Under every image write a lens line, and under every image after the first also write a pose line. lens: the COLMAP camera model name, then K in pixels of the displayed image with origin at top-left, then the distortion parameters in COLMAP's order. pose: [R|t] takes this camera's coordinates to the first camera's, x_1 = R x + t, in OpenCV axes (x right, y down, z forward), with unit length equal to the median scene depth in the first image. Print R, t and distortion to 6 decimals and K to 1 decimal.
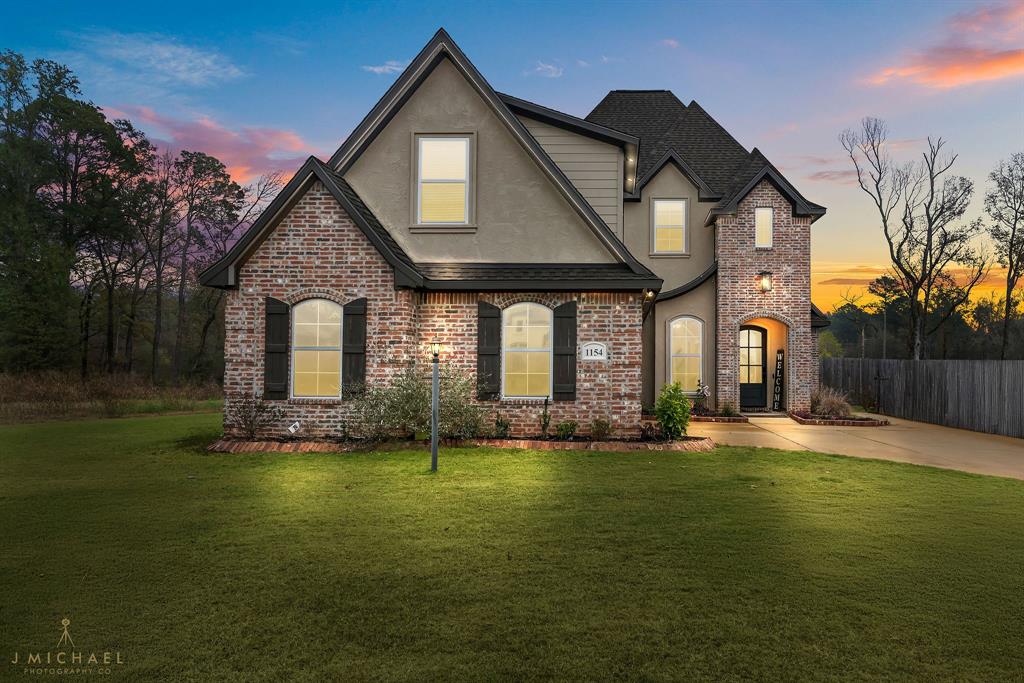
lens RADIAL K [[751.8, 0, 517.9], [0, 751.8, 337.0], [0, 0, 1]] dist [-0.001313, 0.000134]
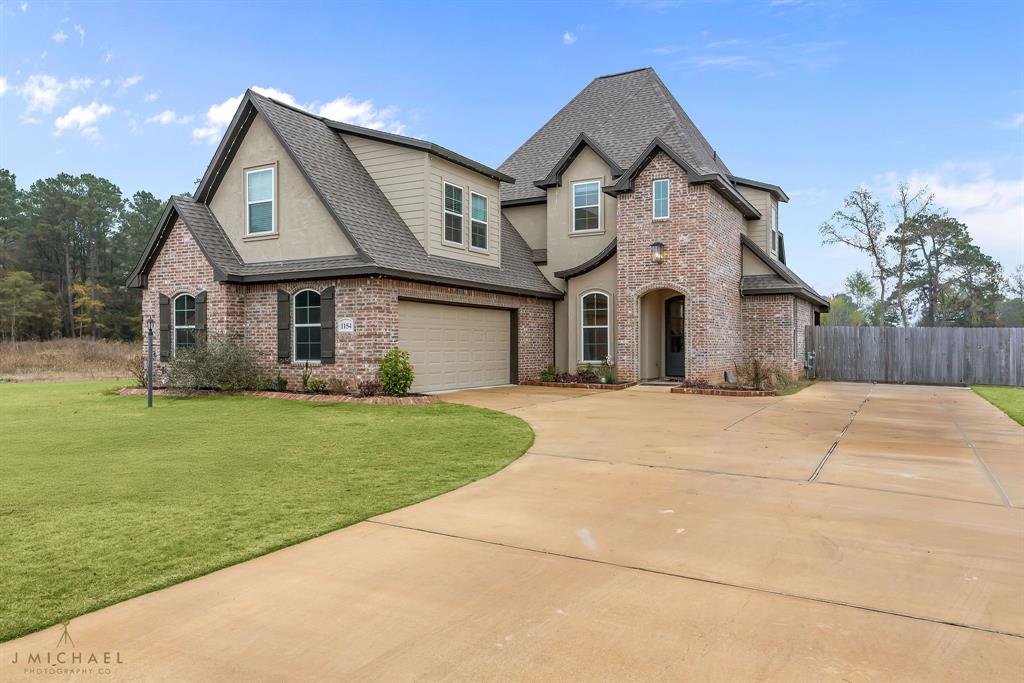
lens RADIAL K [[724.3, 0, 502.3], [0, 724.3, 345.0], [0, 0, 1]] dist [0.002965, -0.001076]
pose [[0.881465, -0.007012, -0.472198, 0.915639], [0.026156, 0.999080, 0.033990, 0.017953], [0.471525, -0.042312, 0.880837, 0.045996]]
